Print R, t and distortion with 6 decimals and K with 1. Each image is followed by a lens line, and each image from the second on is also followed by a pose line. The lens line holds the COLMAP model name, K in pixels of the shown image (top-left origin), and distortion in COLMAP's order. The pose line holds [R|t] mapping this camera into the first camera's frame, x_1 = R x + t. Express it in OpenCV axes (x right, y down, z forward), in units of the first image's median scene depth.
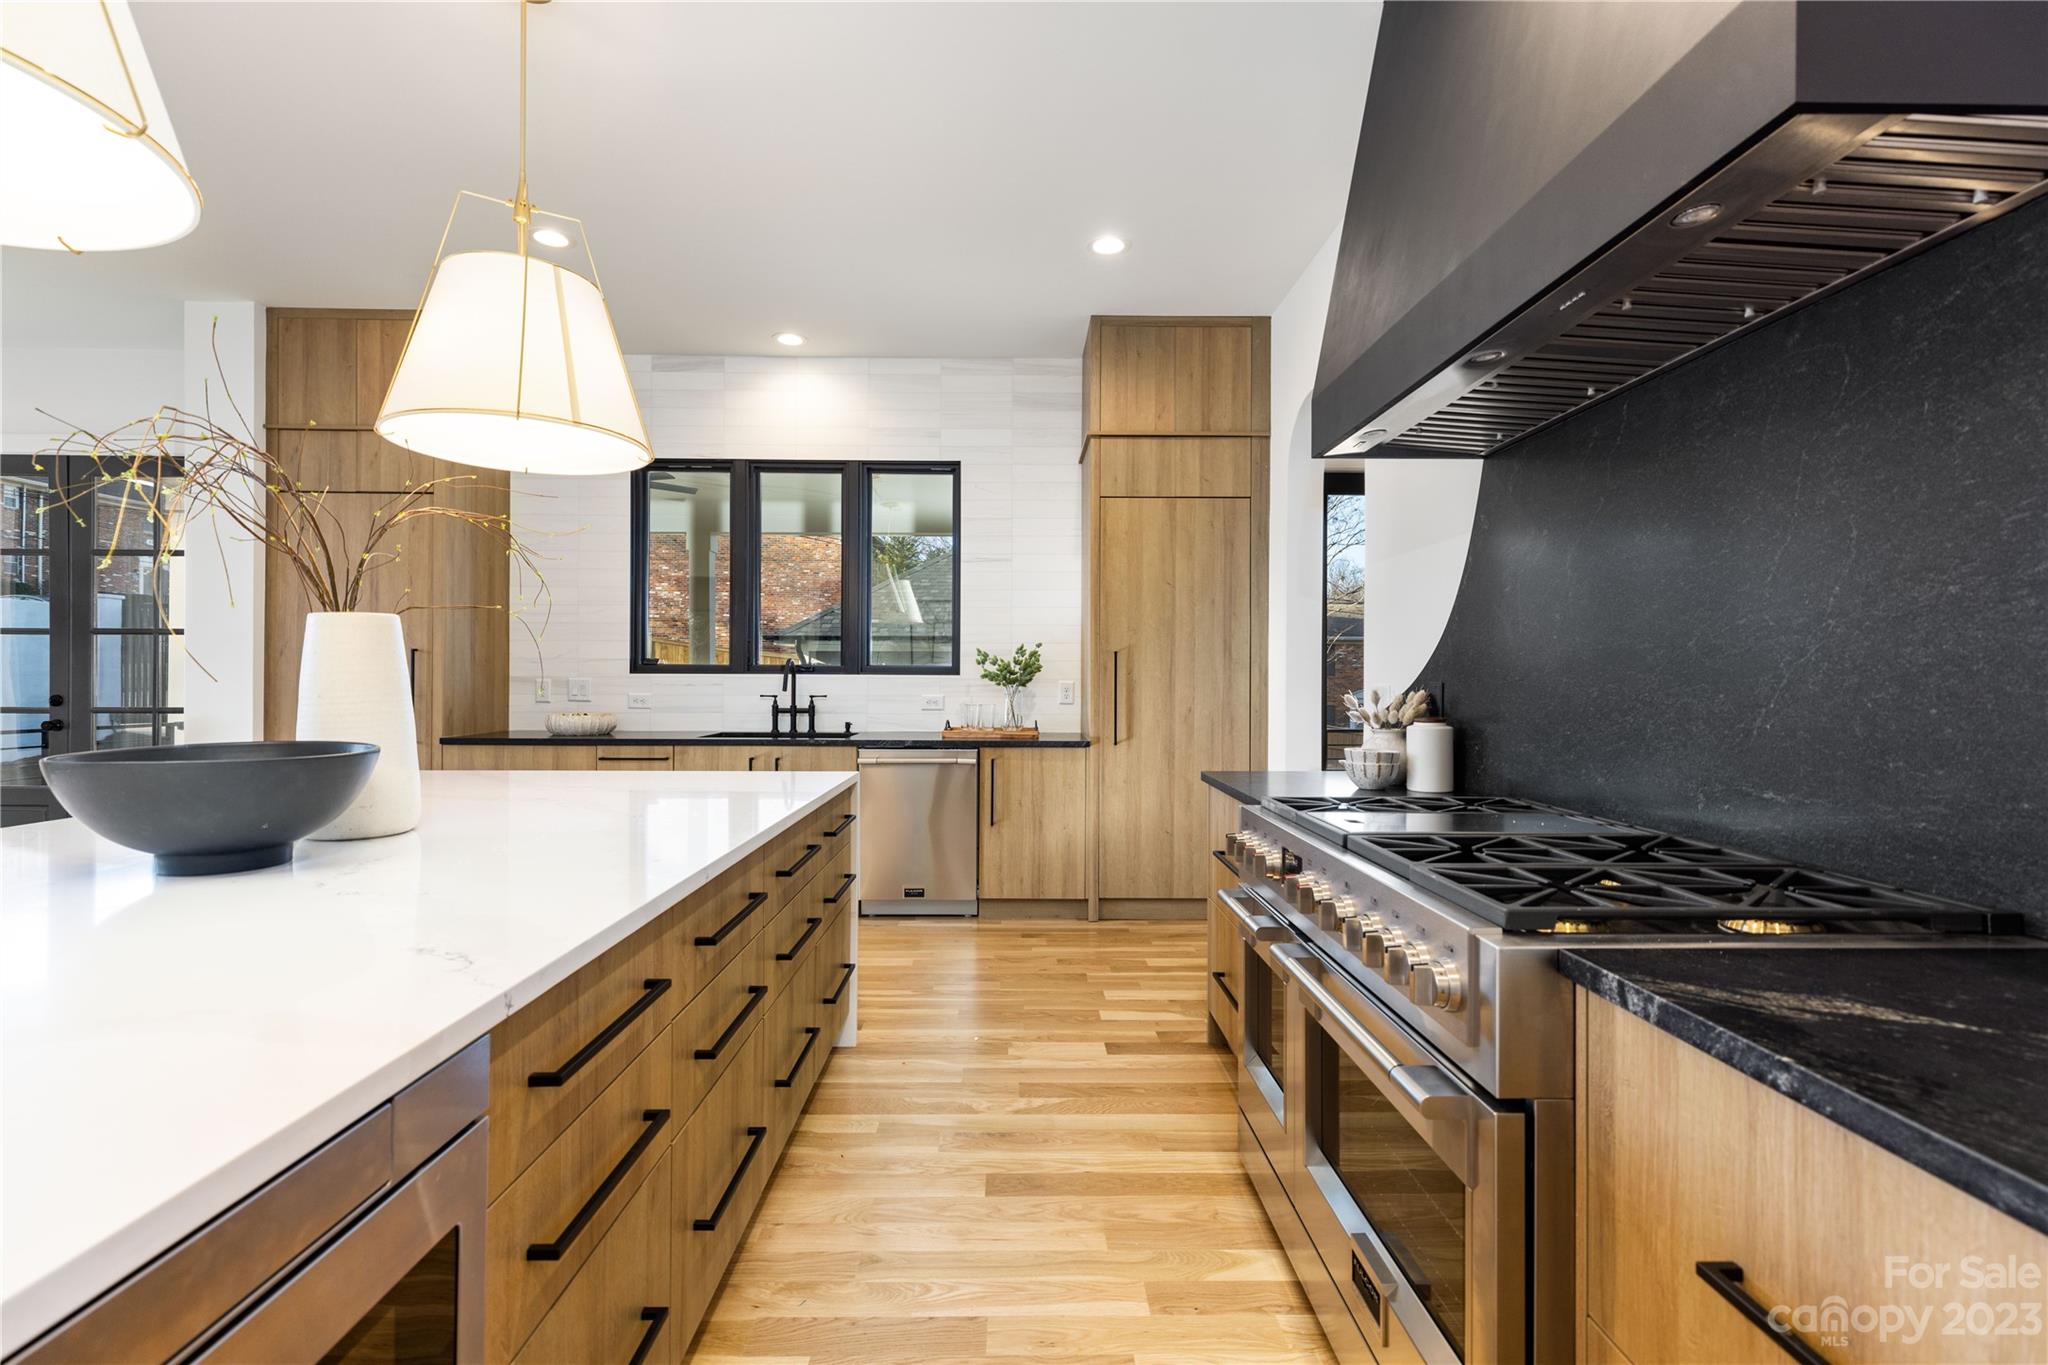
lens RADIAL K [[920.2, 0, 1023.6], [0, 920.2, 678.7], [0, 0, 1]] dist [-0.000181, 0.000200]
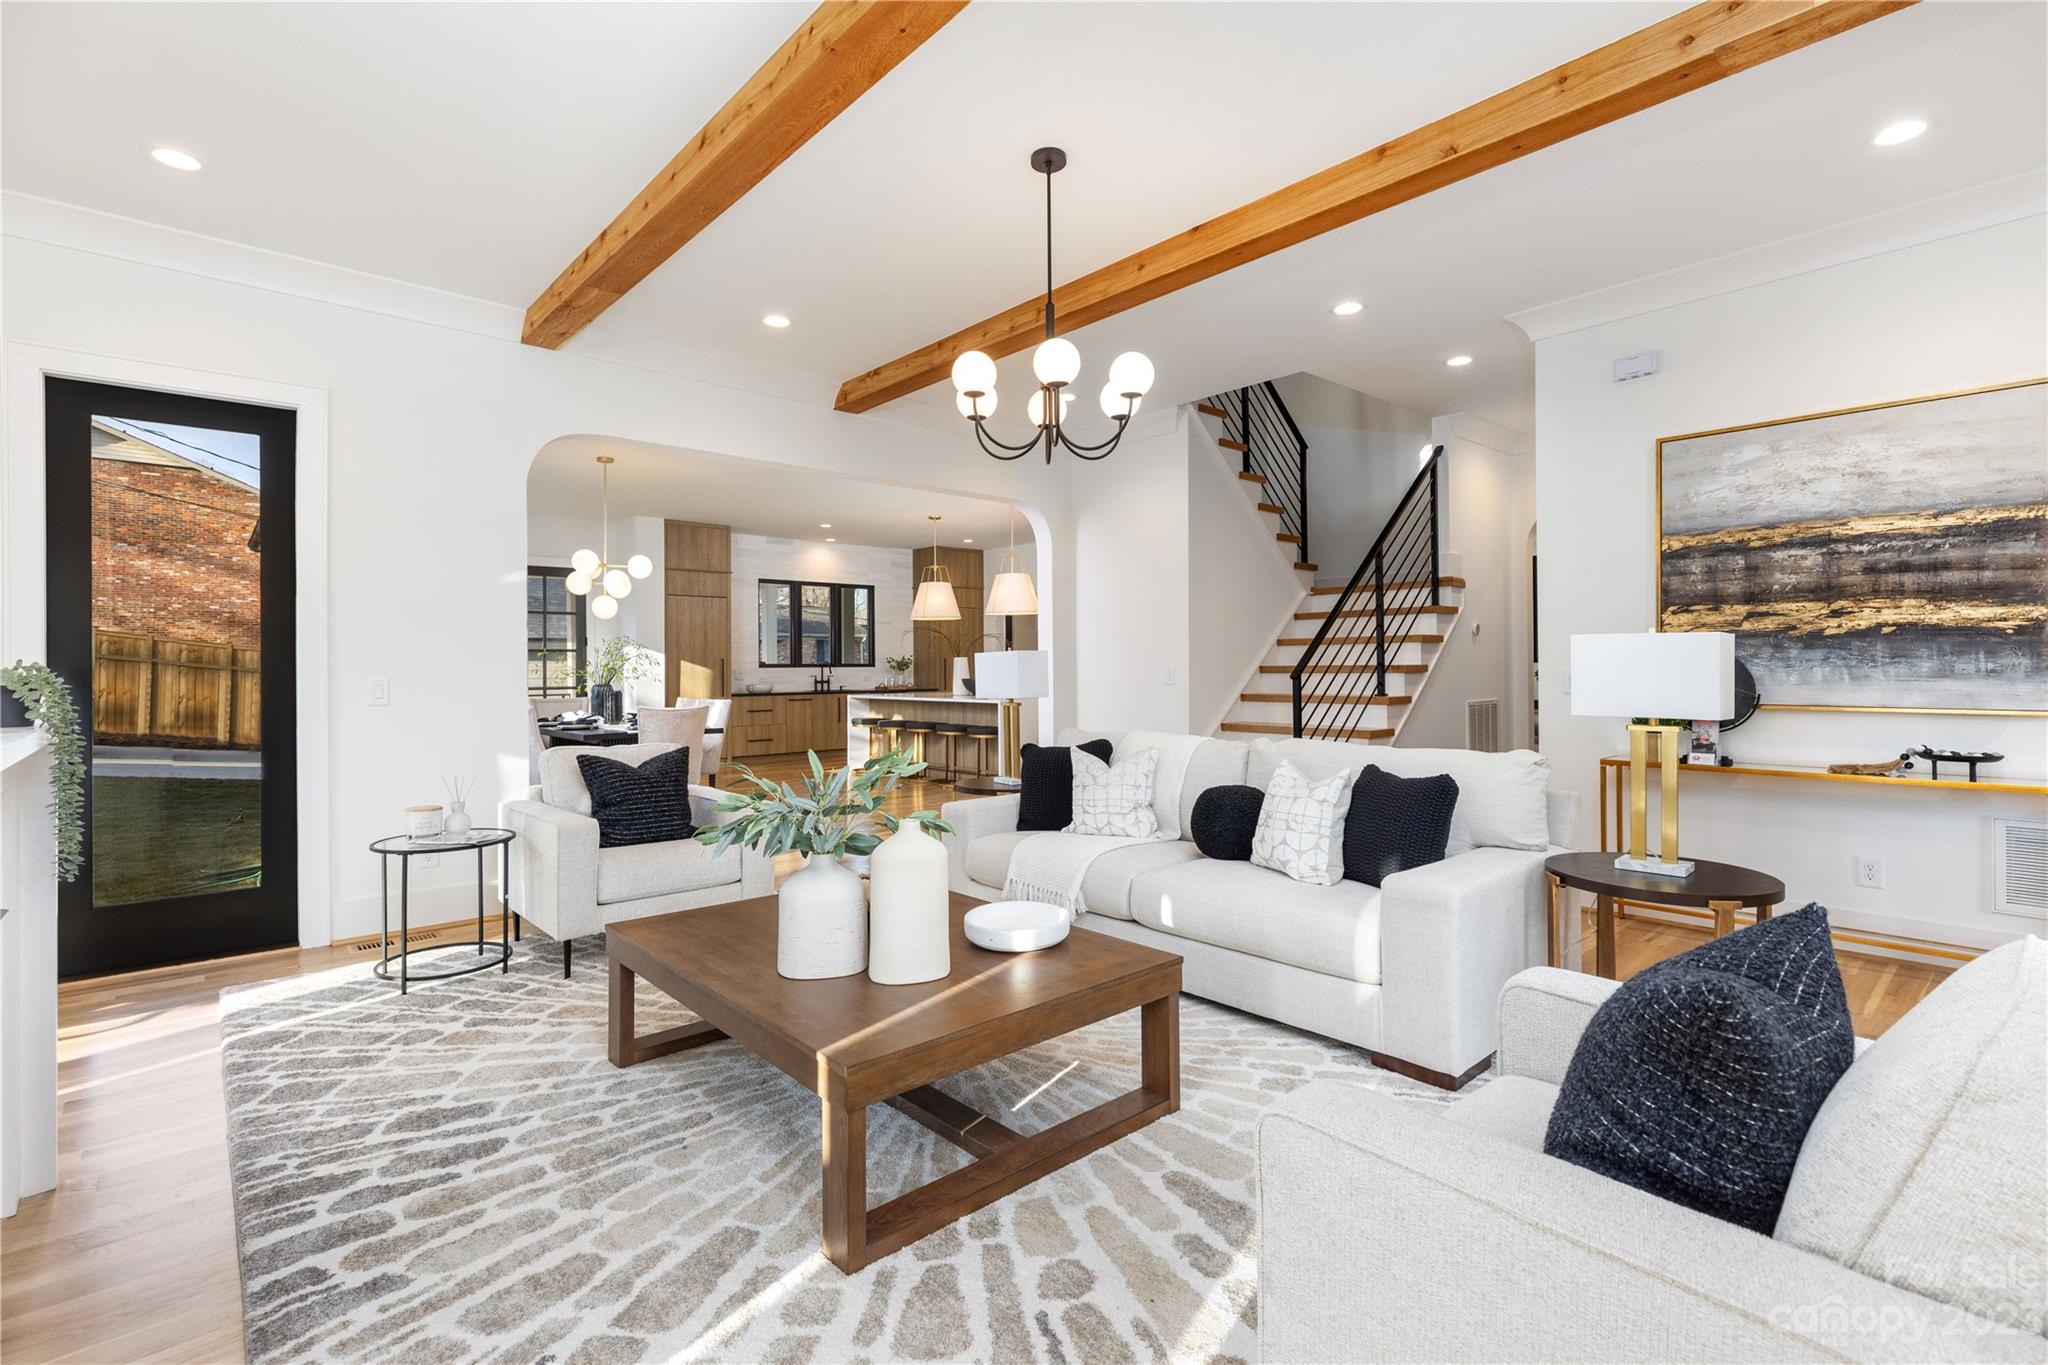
lens RADIAL K [[934.7, 0, 1016.9], [0, 934.7, 663.8], [0, 0, 1]] dist [0.004780, 0.000658]
pose [[0.761265, -0.009034, 0.648378, -1.557471], [0.010879, 0.999940, 0.001160, -0.012108], [-0.648349, 0.006170, 0.761318, -1.349044]]
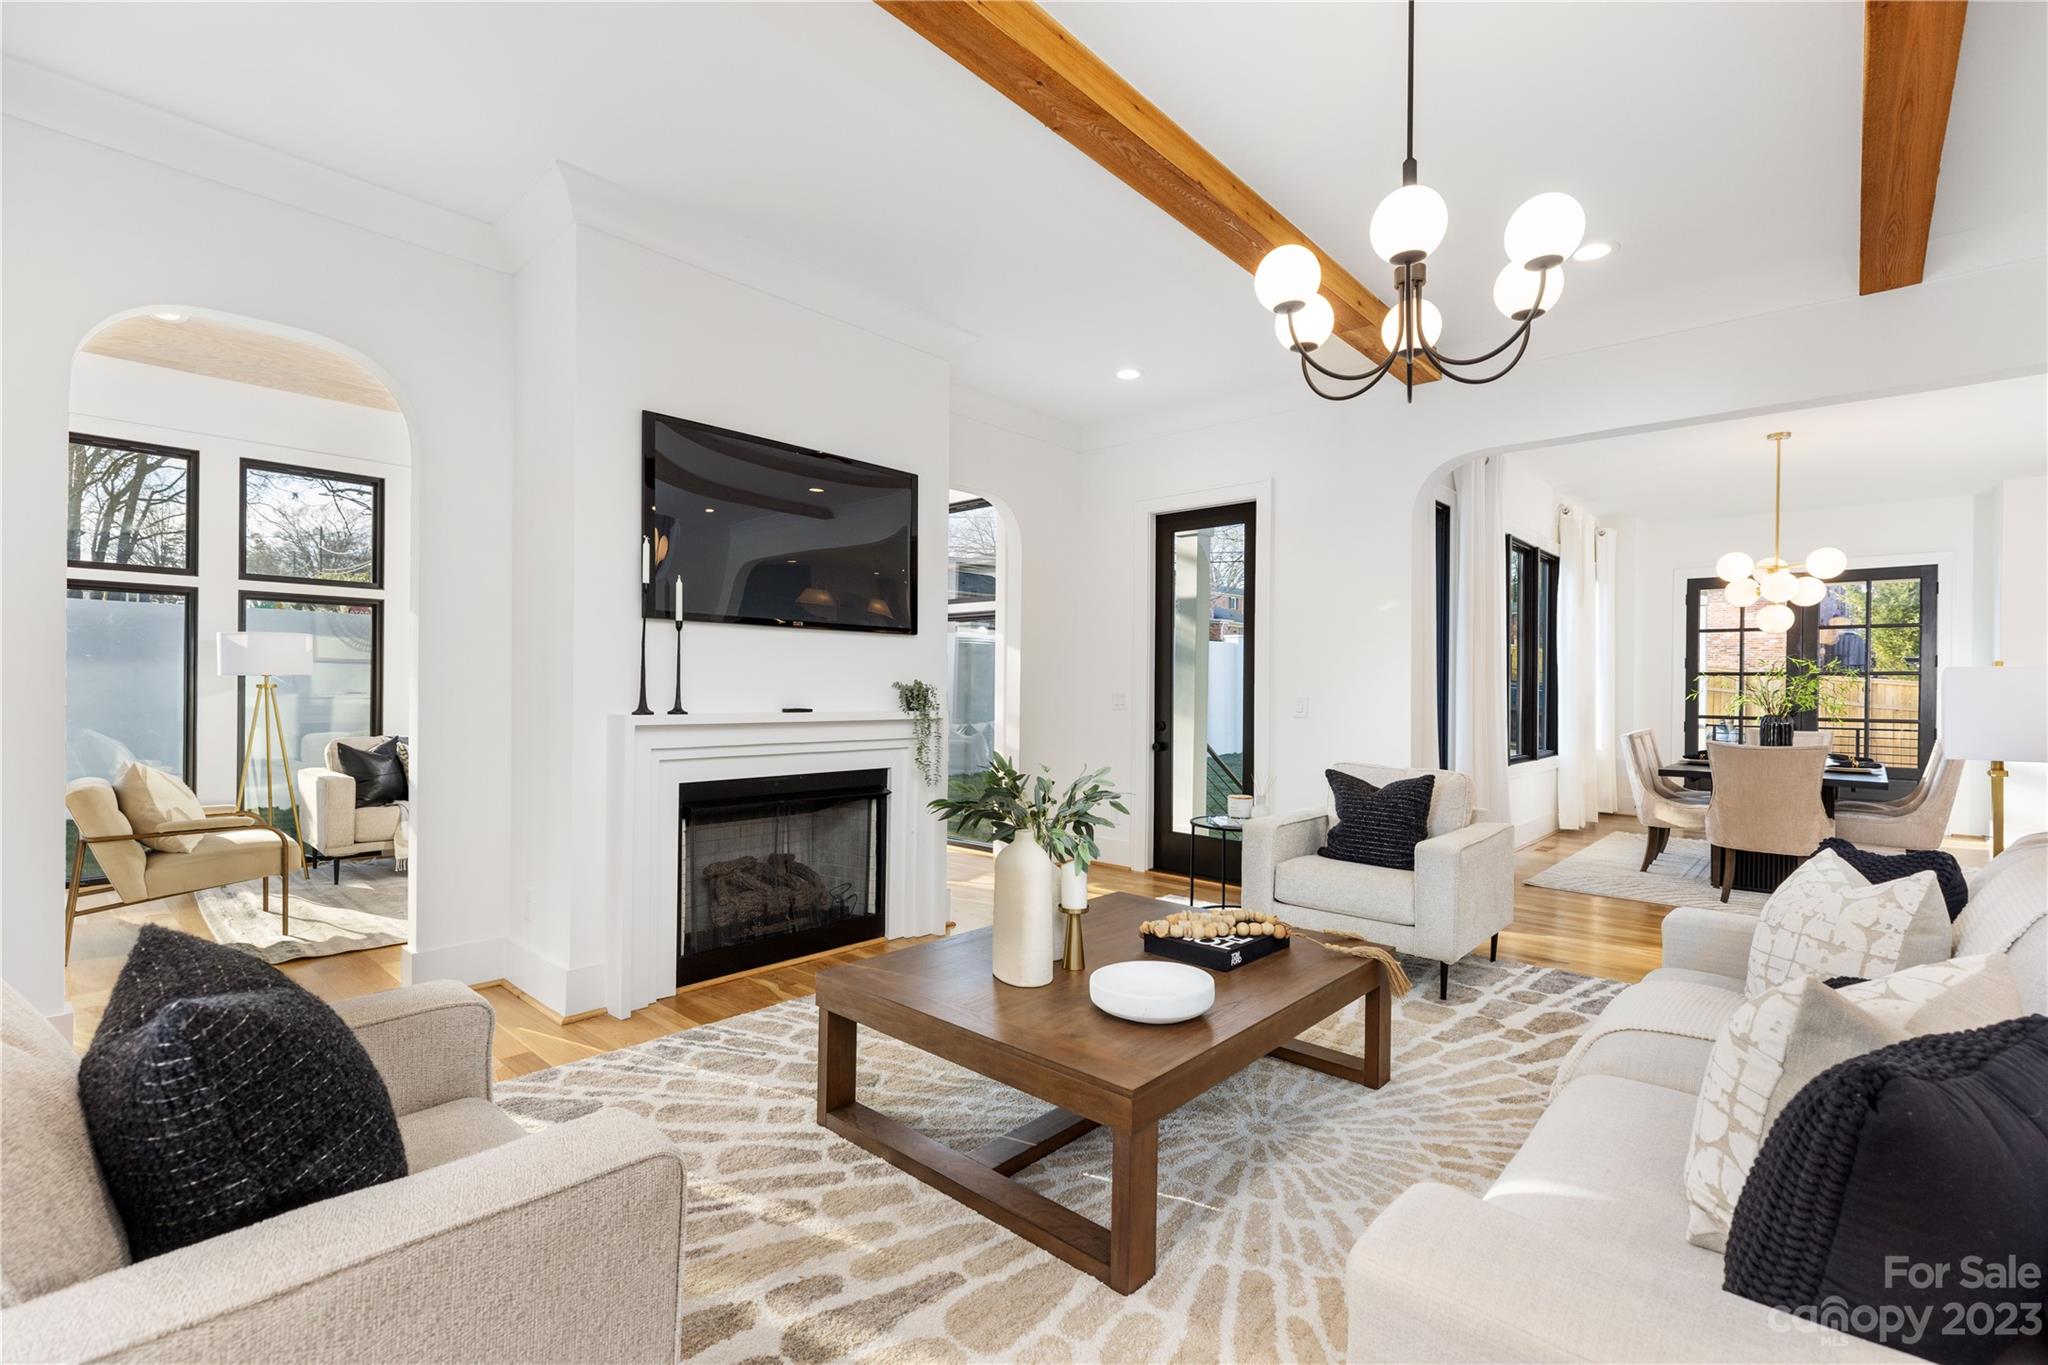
lens RADIAL K [[912.5, 0, 1016.3], [0, 912.5, 676.7], [0, 0, 1]] dist [0.003596, 0.000363]
pose [[0.727558, -0.001565, -0.686044, -0.963702], [-0.009203, 0.999885, -0.012042, -0.010527], [0.685984, 0.015075, 0.727460, -1.317247]]
